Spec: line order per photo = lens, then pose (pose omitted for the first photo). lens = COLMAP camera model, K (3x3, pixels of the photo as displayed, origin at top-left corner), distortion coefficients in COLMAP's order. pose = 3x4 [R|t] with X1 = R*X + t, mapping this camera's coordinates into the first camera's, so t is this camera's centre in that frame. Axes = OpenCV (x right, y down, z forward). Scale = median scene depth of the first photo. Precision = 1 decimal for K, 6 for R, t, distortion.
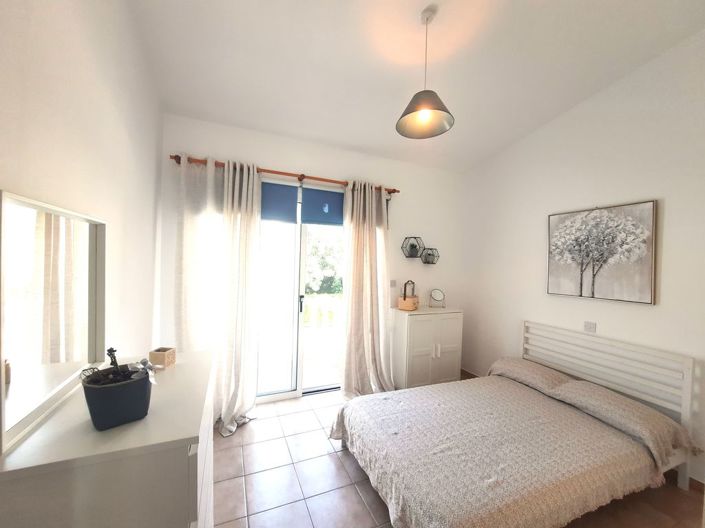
lens RADIAL K [[283.3, 0, 353.2], [0, 283.3, 262.0], [0, 0, 1]] dist [-0.011295, -0.001199]
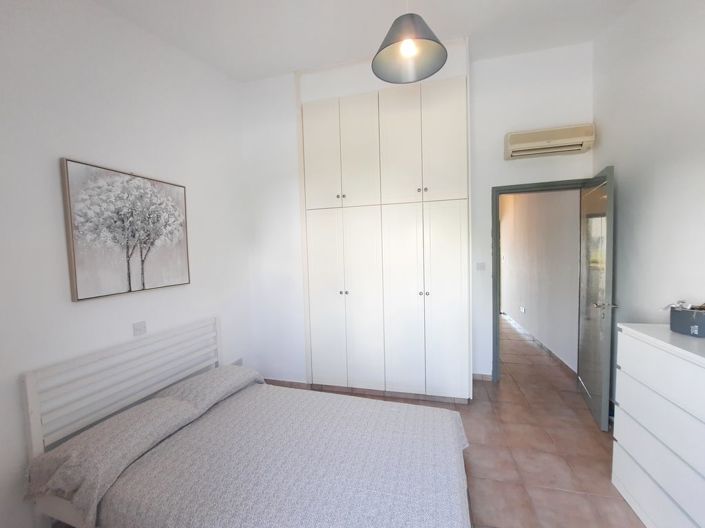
lens RADIAL K [[283.3, 0, 353.1], [0, 283.3, 266.1], [0, 0, 1]] dist [-0.011295, -0.001199]
pose [[-0.776302, -0.033866, 0.629451, -0.092819], [0.012427, 0.997539, 0.068997, 0.013143], [-0.630238, 0.061385, -0.773971, 1.197630]]
